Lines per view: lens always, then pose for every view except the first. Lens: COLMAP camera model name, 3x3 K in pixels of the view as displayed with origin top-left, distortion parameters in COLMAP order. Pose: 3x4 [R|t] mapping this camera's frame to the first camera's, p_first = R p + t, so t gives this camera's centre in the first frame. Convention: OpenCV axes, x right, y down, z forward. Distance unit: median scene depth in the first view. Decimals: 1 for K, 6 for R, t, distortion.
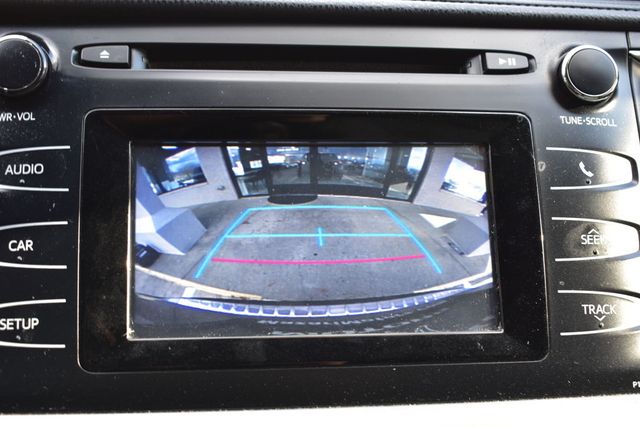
lens RADIAL K [[921.5, 0, 322.0], [0, 921.5, 210.8], [0, 0, 1]] dist [-0.028856, 0.000000]
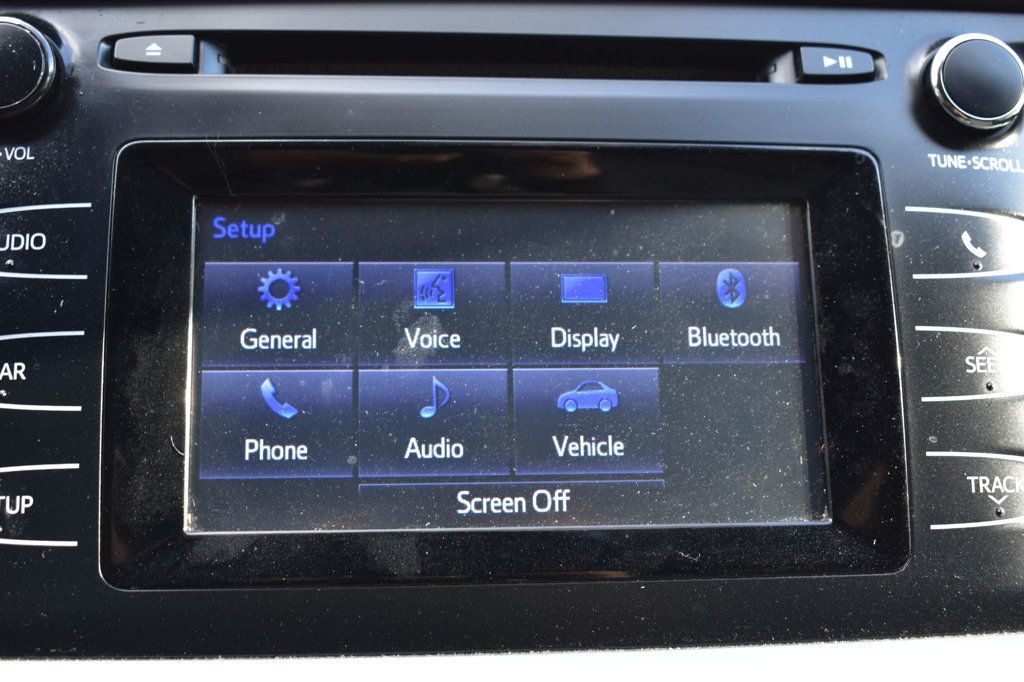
lens RADIAL K [[1280.4, 0, 507.0], [0, 1280.4, 342.6], [0, 0, 1]] dist [-0.047082, 0.000000]
pose [[0.999366, 0.001978, -0.035552, 0.020598], [-0.001635, 0.999952, 0.009668, 0.010229], [0.035569, -0.009603, 0.999321, 0.188515]]
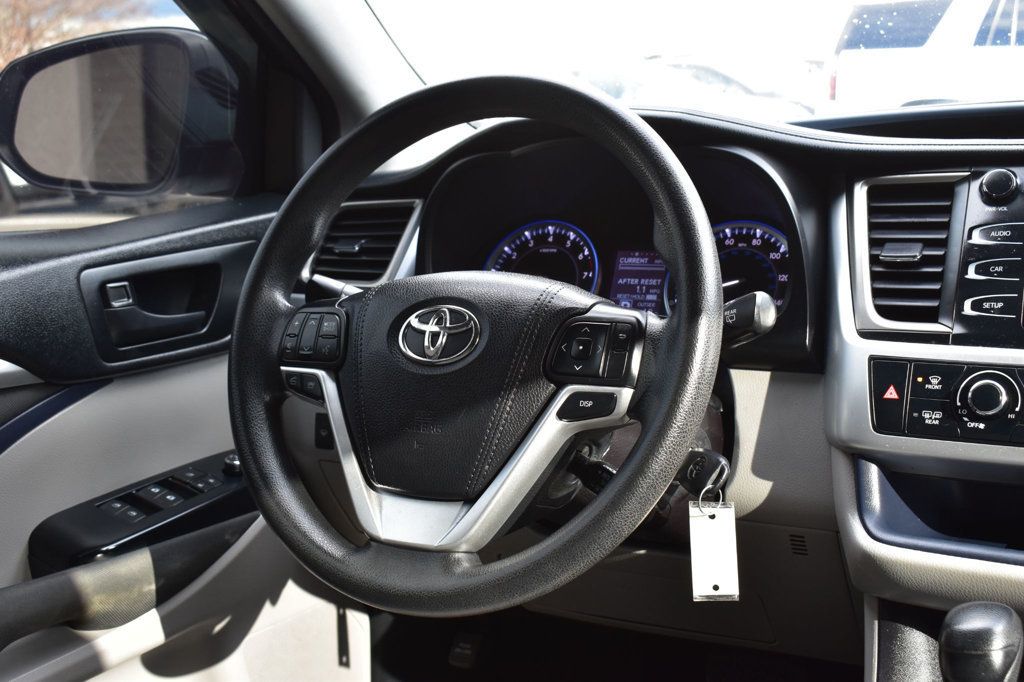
lens RADIAL K [[1280.4, 0, 509.9], [0, 1280.4, 337.3], [0, 0, 1]] dist [-0.047082, 0.000000]
pose [[0.806975, 0.040064, -0.589225, 0.444722], [-0.112943, 0.989751, -0.087384, 0.527063], [0.579686, 0.137065, 0.803230, -1.772961]]
